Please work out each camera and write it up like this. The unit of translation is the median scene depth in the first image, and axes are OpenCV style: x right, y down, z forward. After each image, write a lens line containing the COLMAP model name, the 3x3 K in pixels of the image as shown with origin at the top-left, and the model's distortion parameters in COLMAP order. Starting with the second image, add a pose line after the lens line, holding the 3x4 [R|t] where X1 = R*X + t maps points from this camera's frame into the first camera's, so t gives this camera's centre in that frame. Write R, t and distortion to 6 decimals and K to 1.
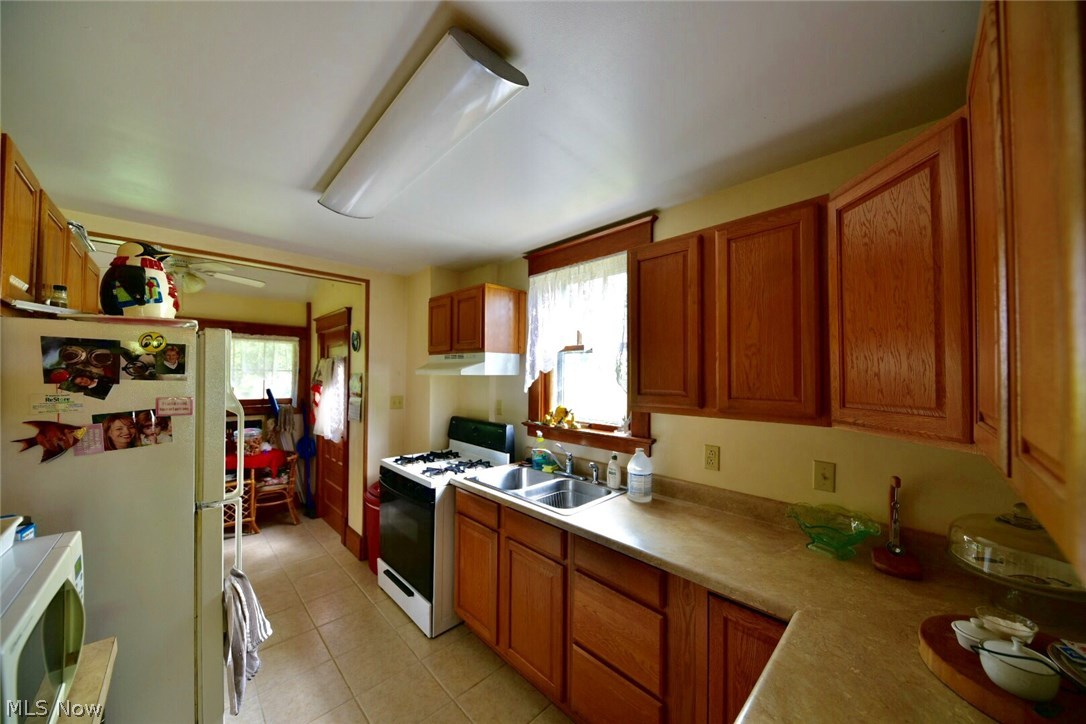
lens RADIAL K [[375.5, 0, 541.5], [0, 375.5, 367.9], [0, 0, 1]] dist [-0.002461, -0.001621]
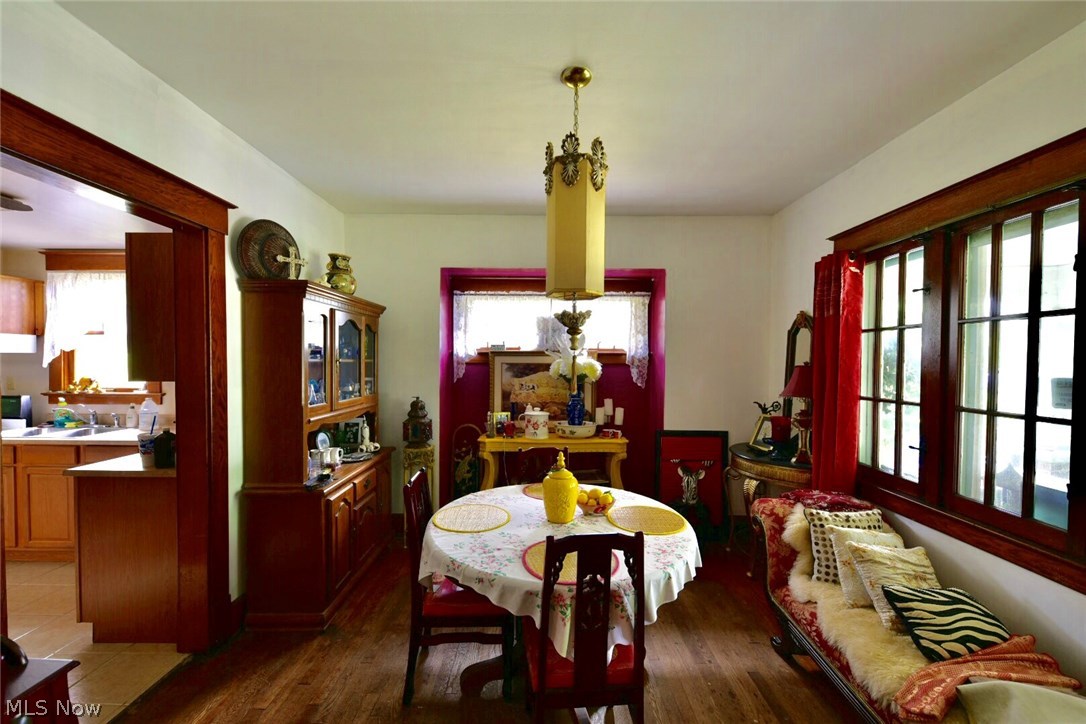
lens RADIAL K [[439.0, 0, 540.8], [0, 439.0, 365.4], [0, 0, 1]] dist [-0.003716, -0.000348]
pose [[0.708509, -0.016270, 0.705515, 0.101397], [-0.014598, 0.999182, 0.037702, -0.017685], [-0.705551, -0.037011, 0.707692, -1.161921]]
